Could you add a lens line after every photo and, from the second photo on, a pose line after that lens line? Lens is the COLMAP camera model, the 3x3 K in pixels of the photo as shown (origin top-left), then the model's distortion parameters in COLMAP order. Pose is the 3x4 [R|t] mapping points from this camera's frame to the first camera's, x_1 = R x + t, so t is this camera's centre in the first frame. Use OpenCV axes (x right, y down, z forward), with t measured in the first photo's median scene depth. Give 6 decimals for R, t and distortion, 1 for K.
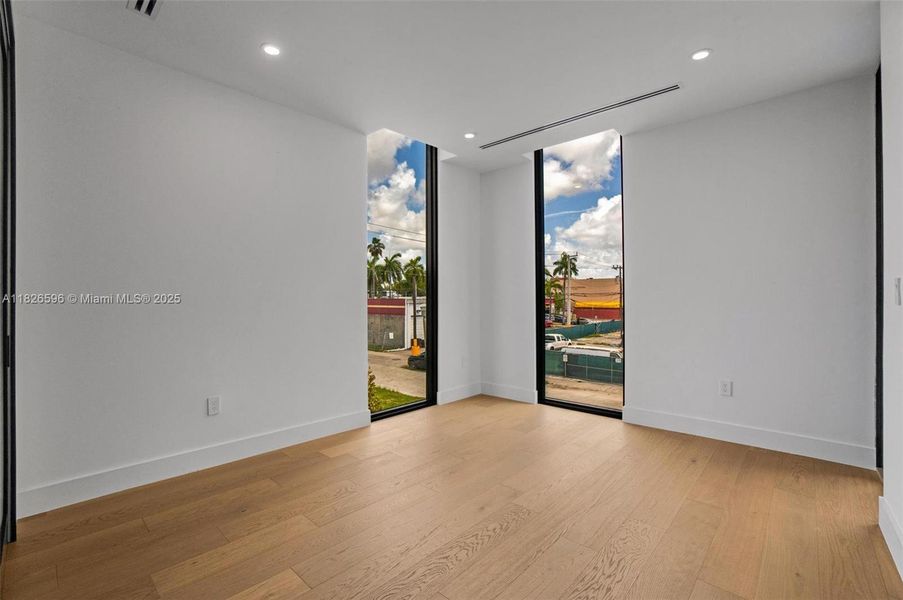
lens RADIAL K [[399.6, 0, 447.4], [0, 399.6, 300.8], [0, 0, 1]] dist [-0.064908, 0.022280]
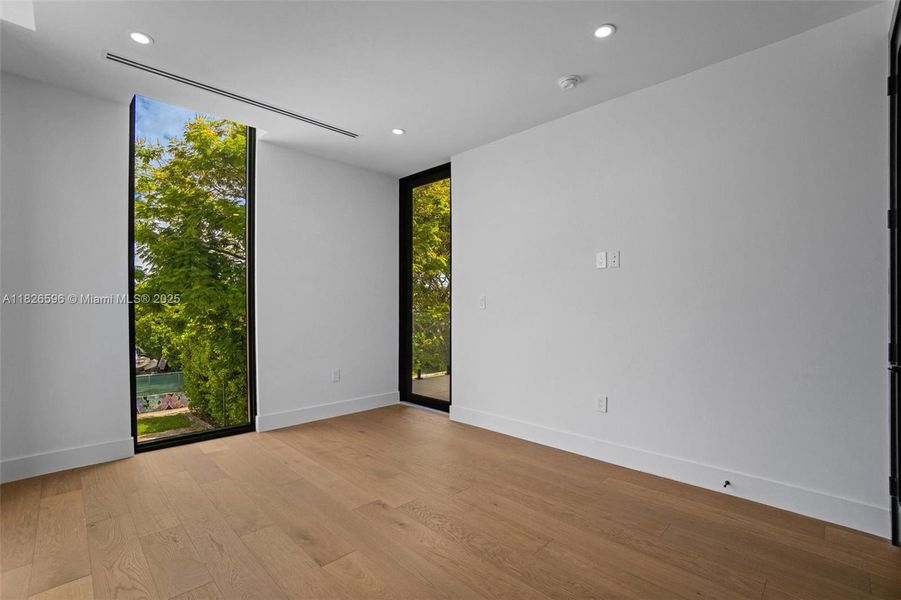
lens RADIAL K [[398.8, 0, 446.4], [0, 398.8, 300.8], [0, 0, 1]] dist [-0.064908, 0.022280]
pose [[0.057080, 0.016852, 0.998227, -0.644759], [0.004676, 0.999842, -0.017147, 0.003132], [-0.998359, 0.005647, 0.056992, 0.628663]]
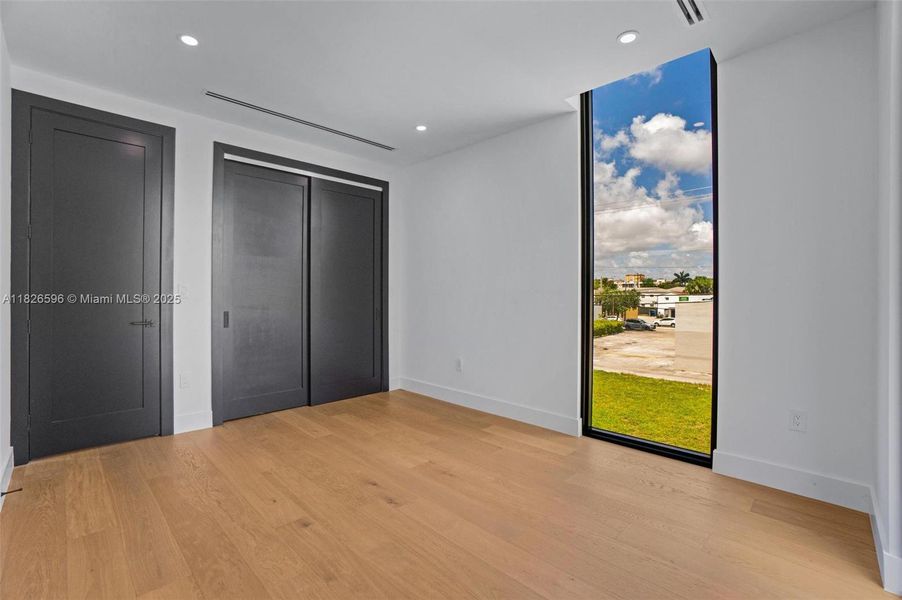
lens RADIAL K [[399.2, 0, 446.9], [0, 399.2, 300.8], [0, 0, 1]] dist [-0.064908, 0.022280]
pose [[-0.063735, 0.008062, -0.997934, 0.882809], [-0.003909, 0.999958, 0.008328, 0.001505], [0.997959, 0.004432, -0.063701, 0.956080]]
